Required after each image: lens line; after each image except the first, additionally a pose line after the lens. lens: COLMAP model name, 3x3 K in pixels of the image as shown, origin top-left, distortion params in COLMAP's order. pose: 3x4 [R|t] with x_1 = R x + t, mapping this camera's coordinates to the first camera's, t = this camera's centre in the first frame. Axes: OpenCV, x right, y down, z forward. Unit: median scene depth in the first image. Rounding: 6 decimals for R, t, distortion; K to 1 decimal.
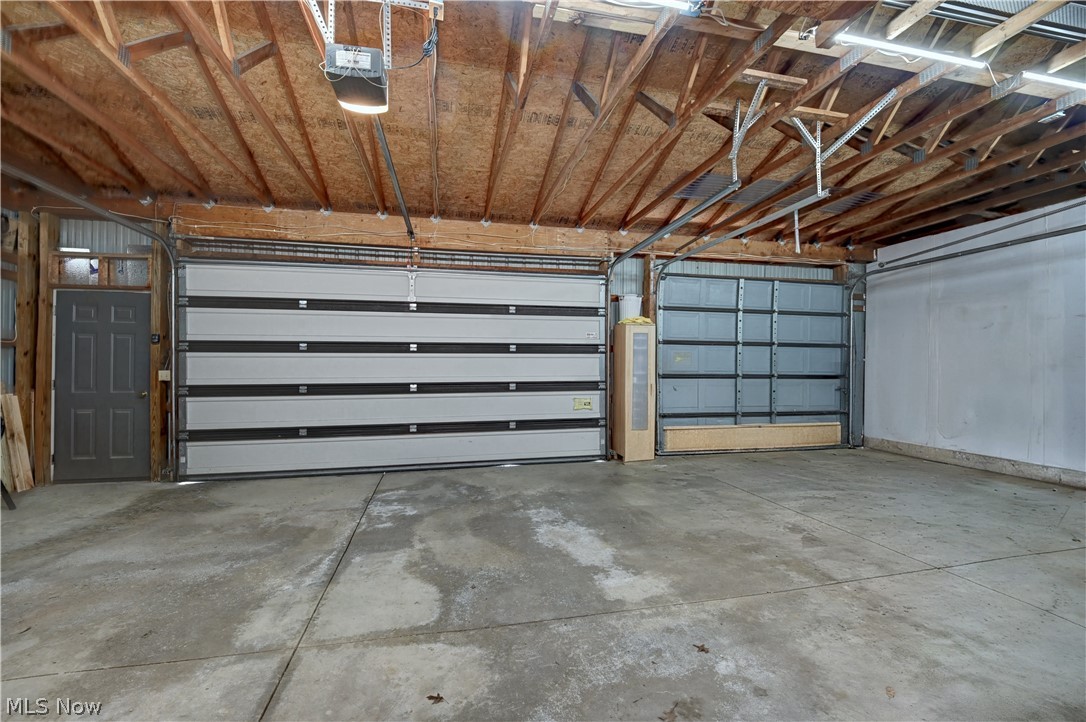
lens RADIAL K [[441.3, 0, 539.5], [0, 441.3, 362.0], [0, 0, 1]] dist [-0.007756, -0.003814]
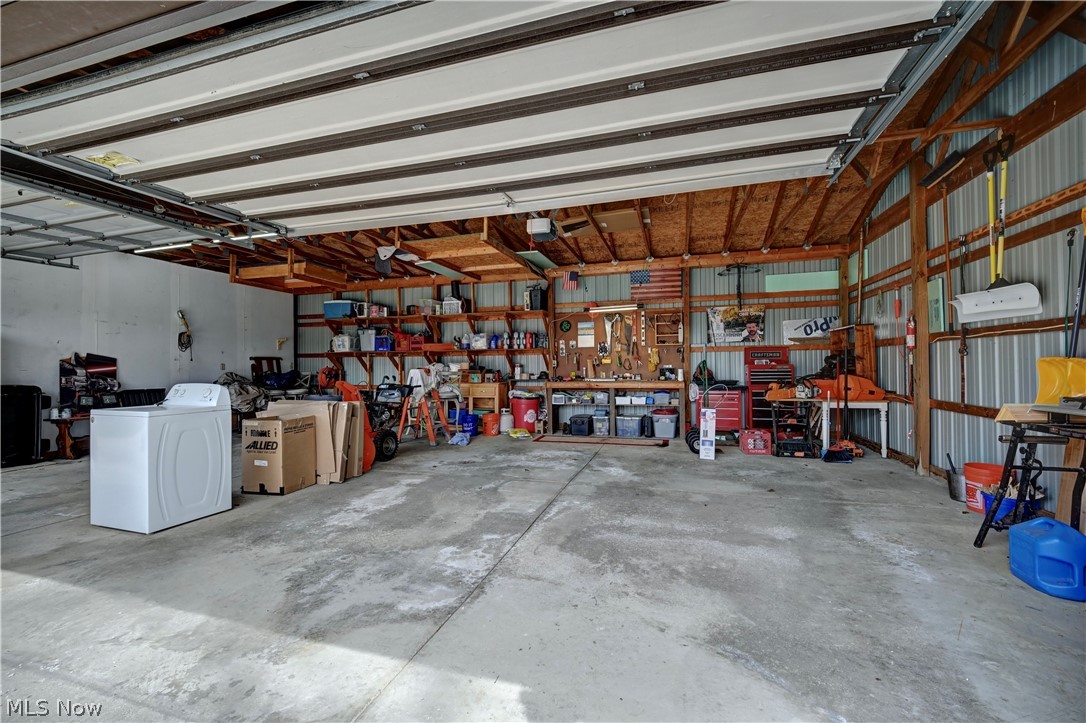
lens RADIAL K [[445.0, 0, 548.2], [0, 445.0, 362.2], [0, 0, 1]] dist [-0.014673, -0.003409]
pose [[-0.873641, 0.011821, 0.486427, -0.894119], [0.008557, 0.999924, -0.008931, 0.021957], [-0.486495, -0.003640, -0.873676, 1.724656]]
